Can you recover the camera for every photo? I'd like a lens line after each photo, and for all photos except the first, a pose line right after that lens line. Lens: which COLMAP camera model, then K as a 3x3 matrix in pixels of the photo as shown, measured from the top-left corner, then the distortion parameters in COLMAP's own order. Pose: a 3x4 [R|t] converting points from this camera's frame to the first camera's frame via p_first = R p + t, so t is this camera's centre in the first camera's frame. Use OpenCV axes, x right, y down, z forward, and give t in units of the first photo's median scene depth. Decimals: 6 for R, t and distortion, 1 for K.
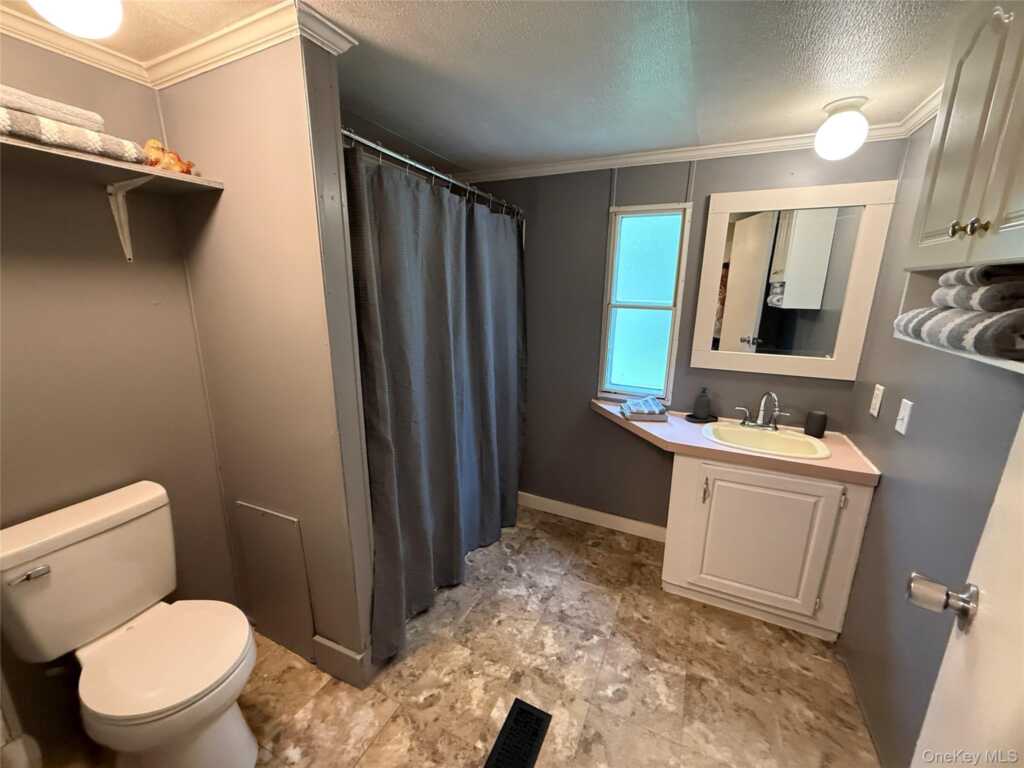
lens RADIAL K [[408.5, 0, 509.6], [0, 408.5, 384.8], [0, 0, 1]] dist [0.000687, -0.000080]
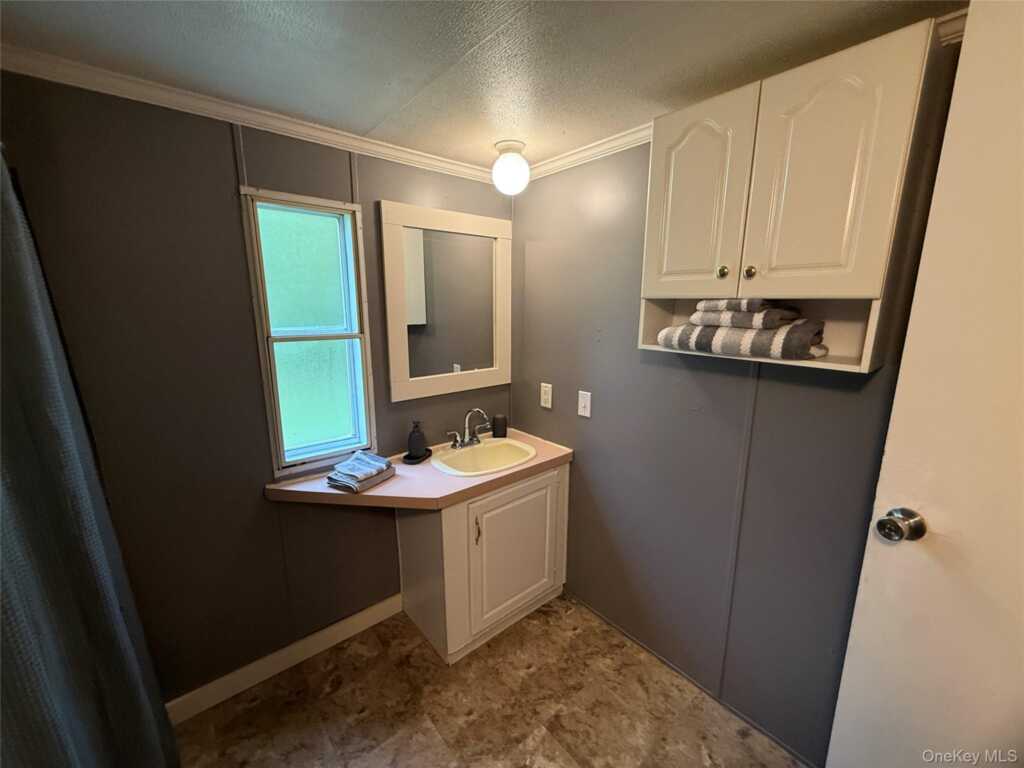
lens RADIAL K [[408.5, 0, 509.6], [0, 408.5, 384.8], [0, 0, 1]] dist [0.000687, -0.000080]
pose [[0.415960, -0.190958, 0.889108, -0.216444], [0.216188, 0.970439, 0.107284, -0.126186], [-0.883312, 0.147589, 0.444947, 0.436880]]
